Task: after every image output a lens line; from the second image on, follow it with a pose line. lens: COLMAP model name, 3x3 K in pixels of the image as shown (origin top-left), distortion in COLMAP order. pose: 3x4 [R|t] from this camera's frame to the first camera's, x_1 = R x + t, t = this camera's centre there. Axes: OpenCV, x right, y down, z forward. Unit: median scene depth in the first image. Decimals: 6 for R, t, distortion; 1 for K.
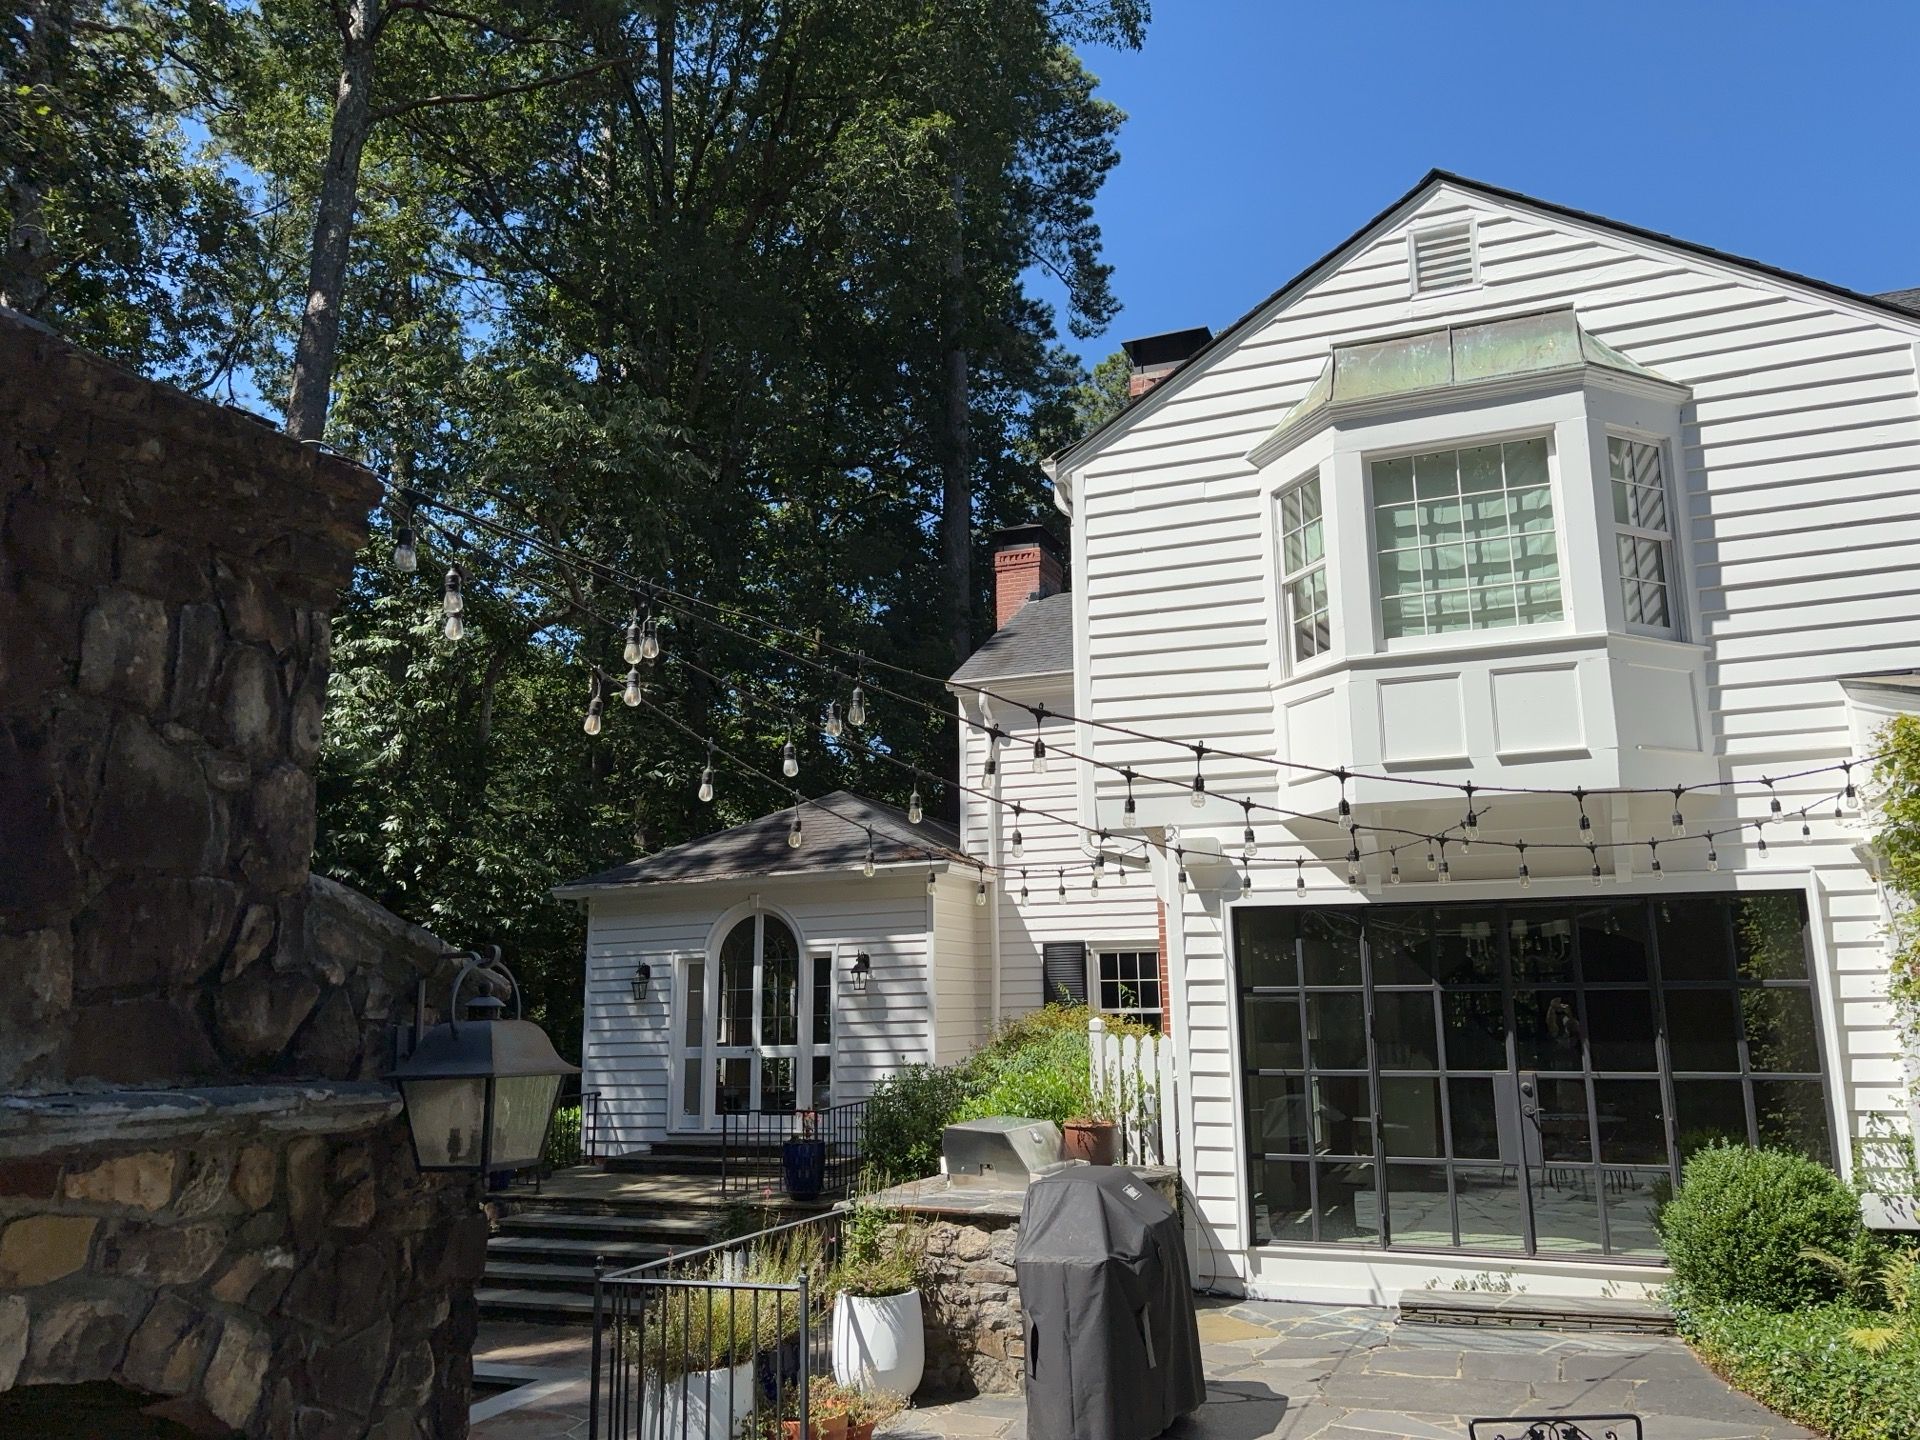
lens RADIAL K [[1443.1, 0, 960.0], [0, 1443.1, 720.0], [0, 0, 1]] dist [0.059952, -0.060839]
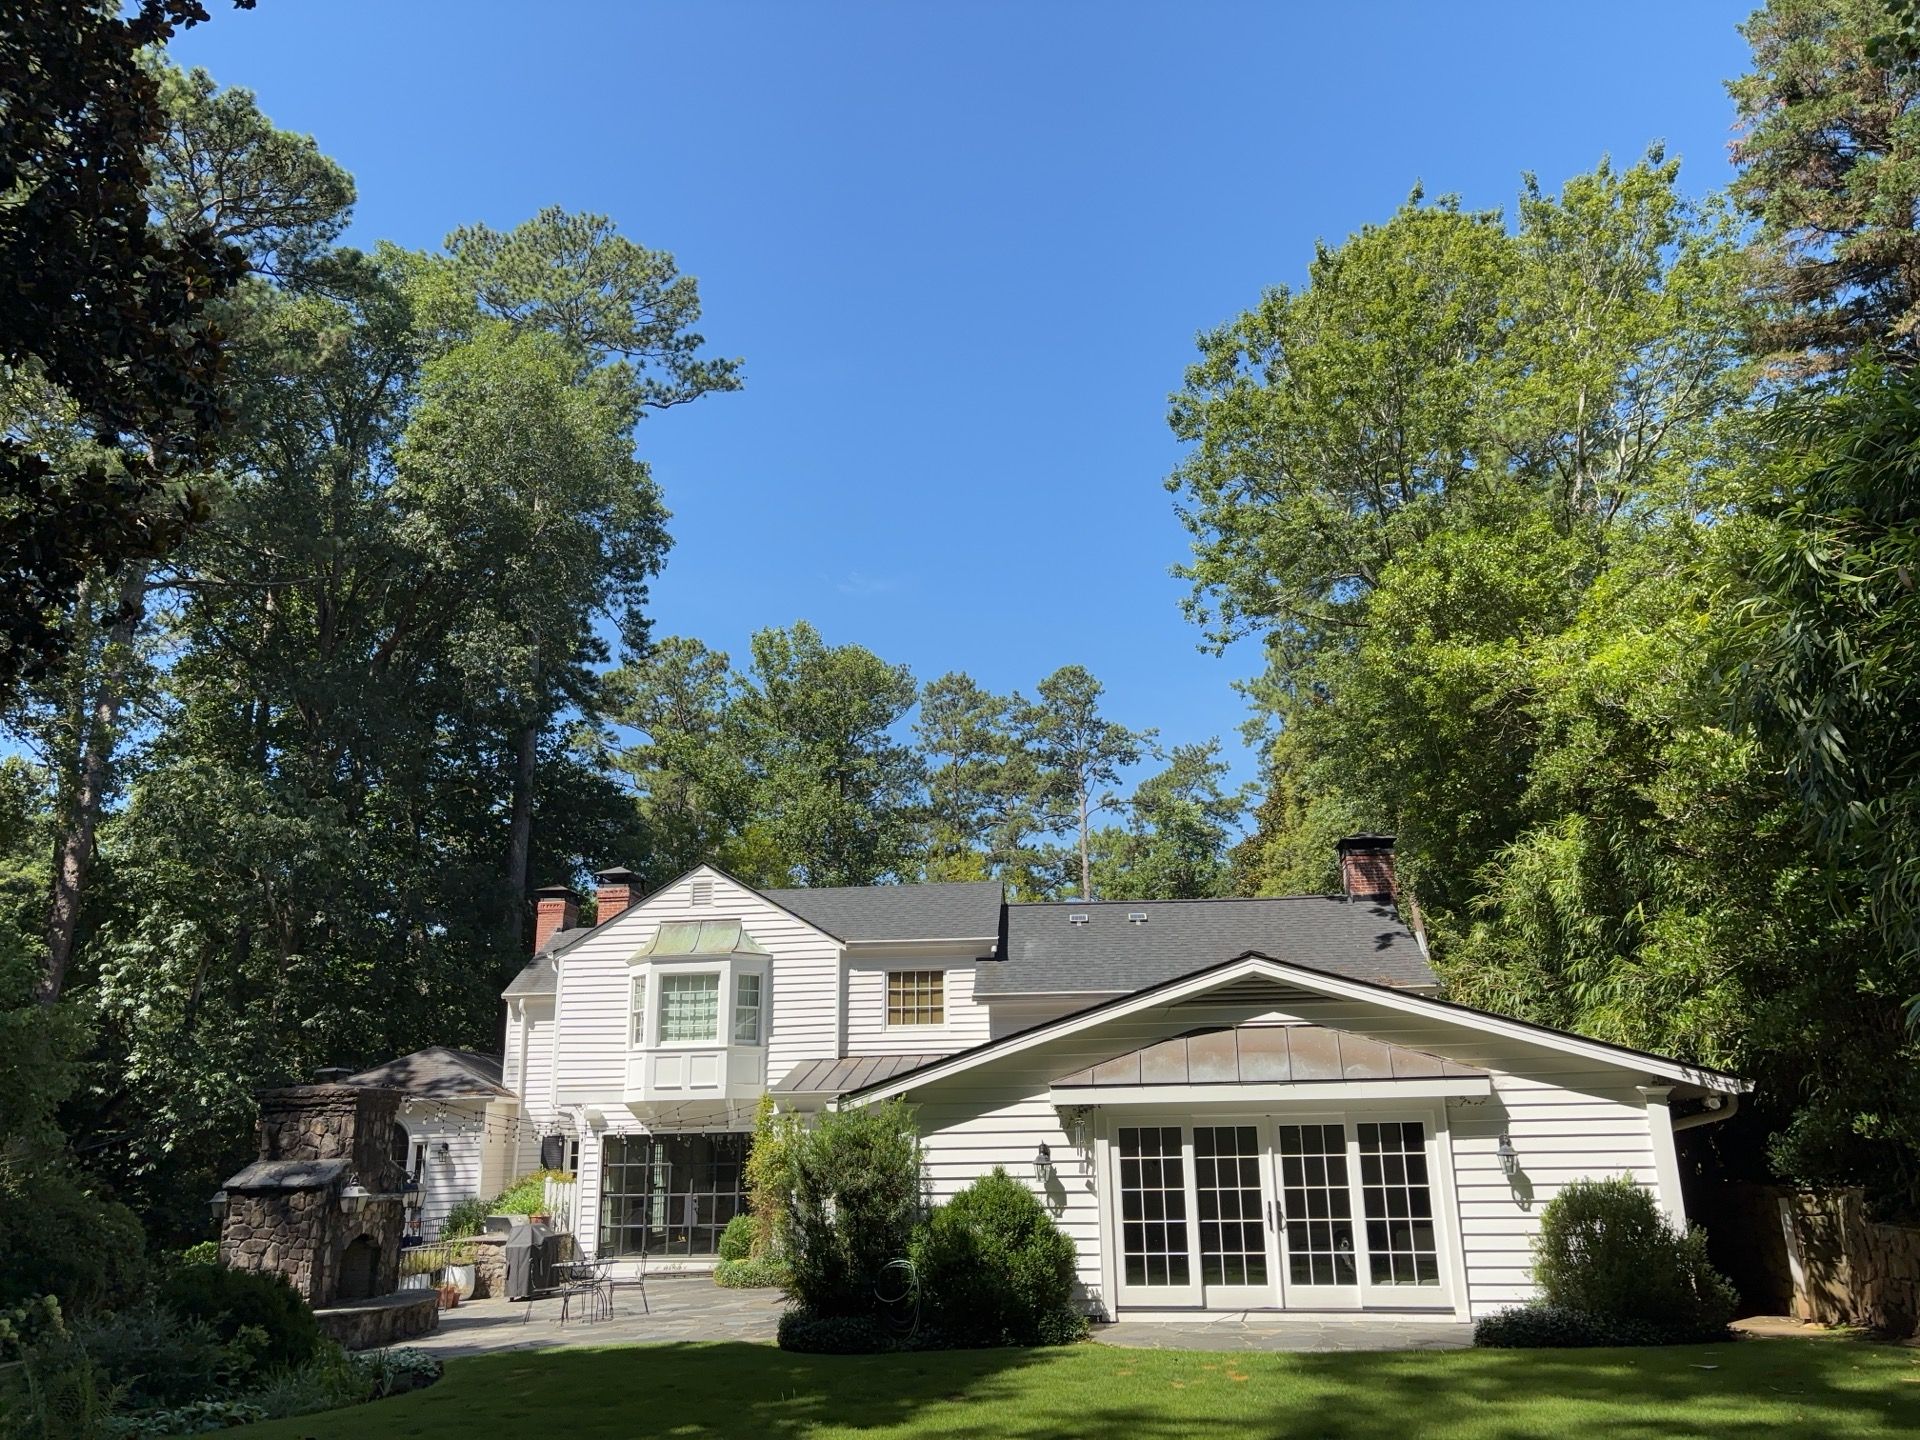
lens RADIAL K [[1437.2, 0, 987.3], [0, 1437.2, 722.0], [0, 0, 1]] dist [0.008545, 0.006346]
pose [[0.949760, 0.079267, 0.302776, -0.007803], [-0.049518, 0.993270, -0.104707, -0.387591], [-0.309038, 0.084454, 0.947292, -1.825885]]
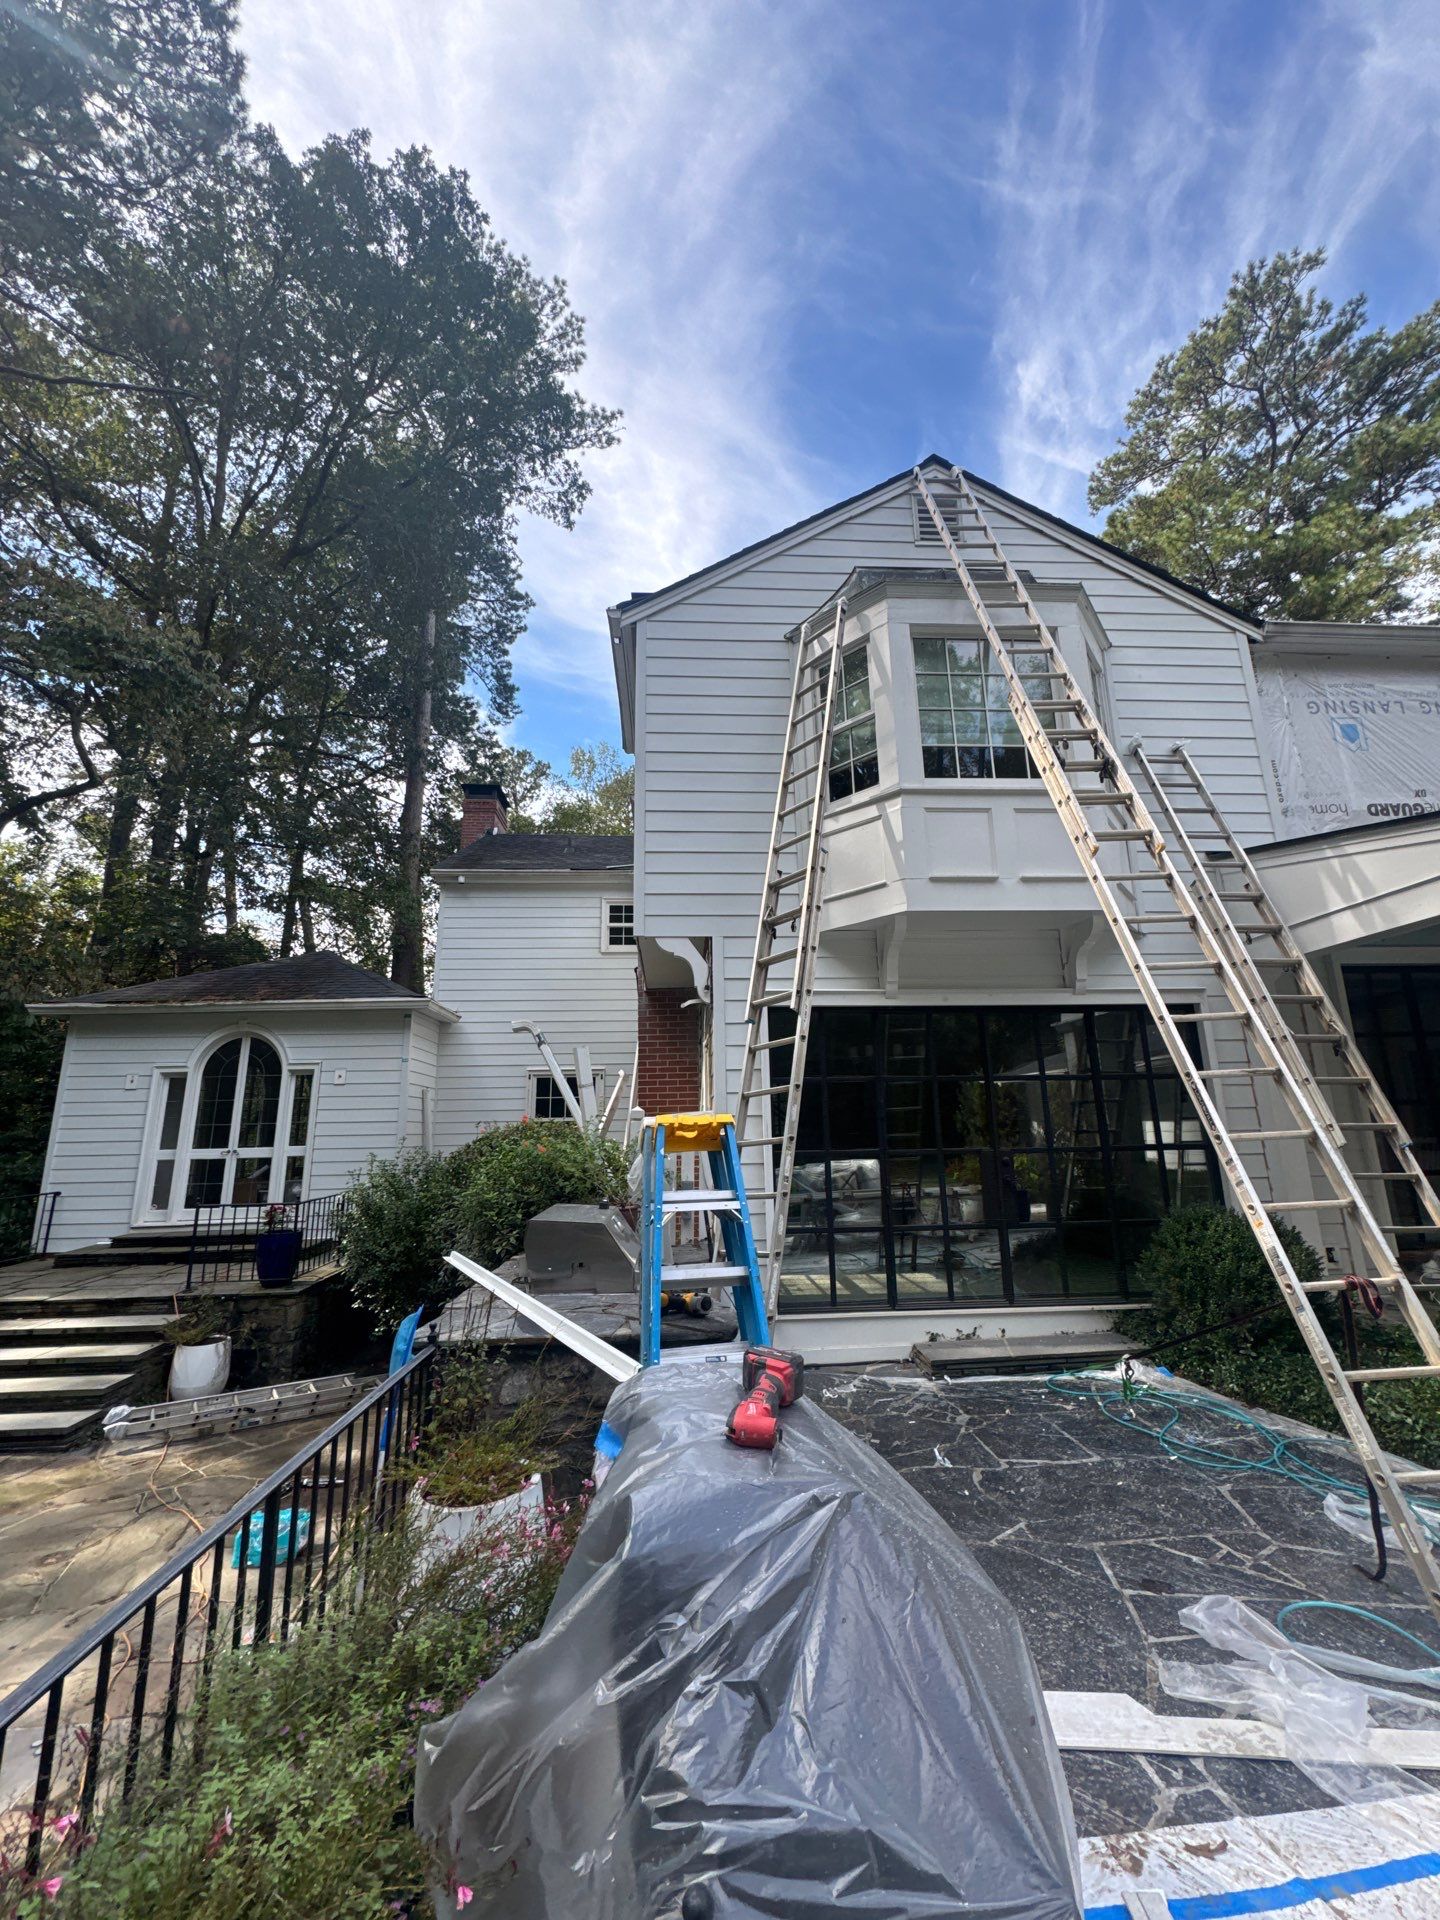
lens RADIAL K [[762.3, 0, 720.0], [0, 762.3, 960.0], [0, 0, 1]] dist [0.012789, -0.000100]
pose [[0.904876, 0.093855, 0.415200, -0.098153], [-0.079610, 0.995493, -0.051528, 0.129258], [-0.418165, 0.013572, 0.908270, 0.471898]]
